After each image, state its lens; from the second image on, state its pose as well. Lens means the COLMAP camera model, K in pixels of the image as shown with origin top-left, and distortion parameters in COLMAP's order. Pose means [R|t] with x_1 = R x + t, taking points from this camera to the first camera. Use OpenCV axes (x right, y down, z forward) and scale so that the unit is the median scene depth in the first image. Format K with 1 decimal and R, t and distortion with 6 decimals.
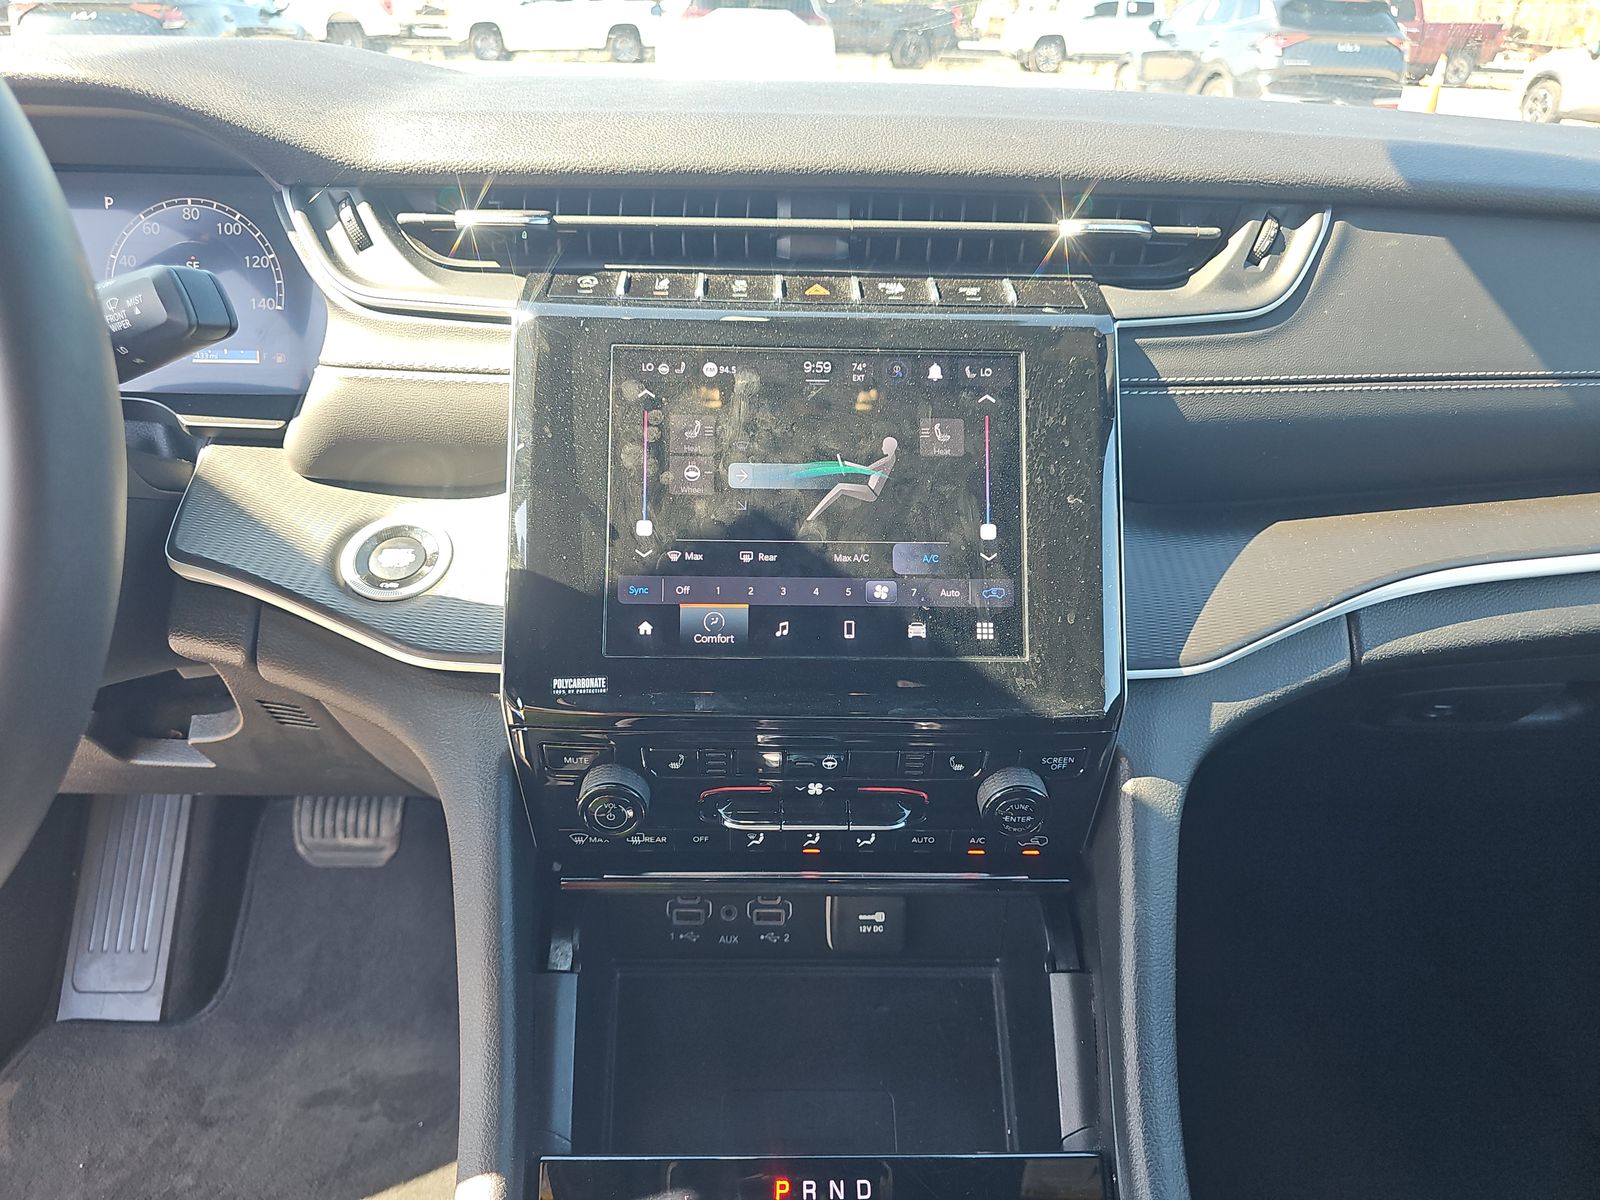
lens RADIAL K [[1049.2, 0, 803.2], [0, 1049.2, 616.8], [0, 0, 1]] dist [0.020172, -0.034145]
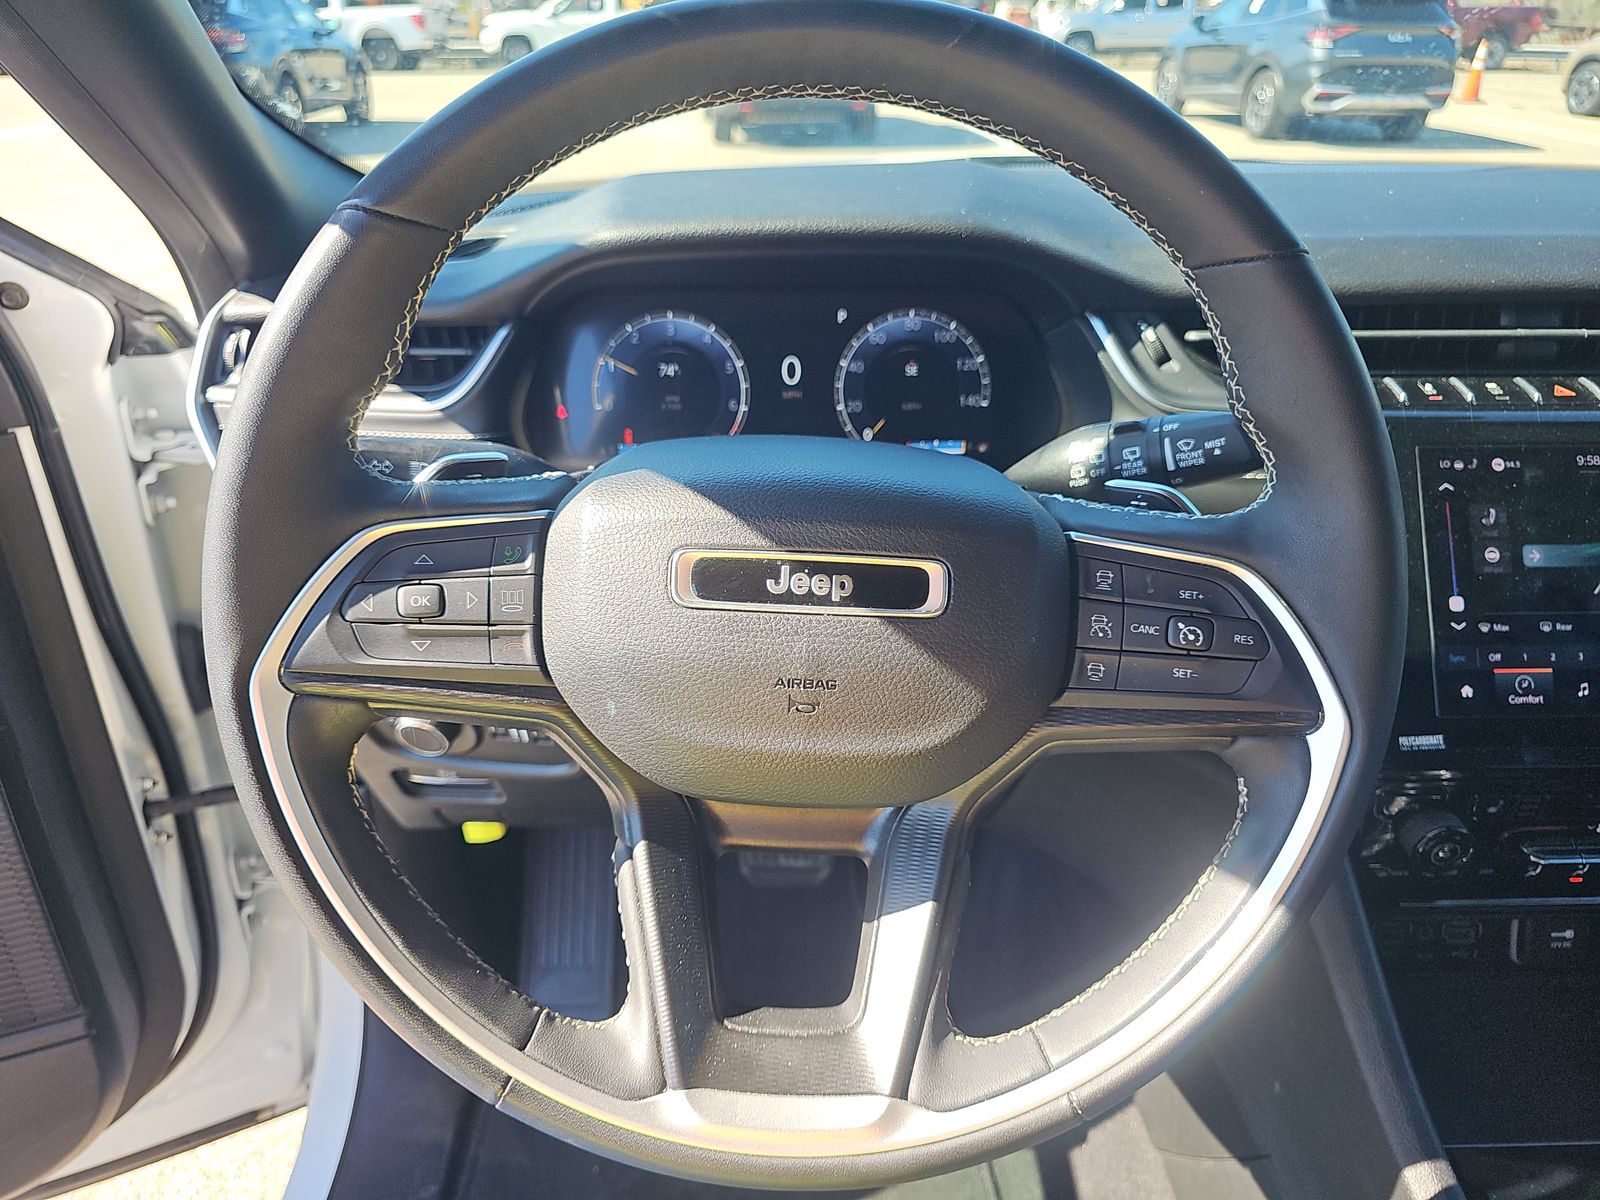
lens RADIAL K [[1051.8, 0, 800.0], [0, 1051.8, 600.0], [0, 0, 1]] dist [0.018105, -0.033579]
pose [[0.999584, -0.019977, -0.020801, -0.723196], [0.019729, 0.999733, -0.012055, -0.075930], [0.021036, 0.011639, 0.999711, -0.149269]]
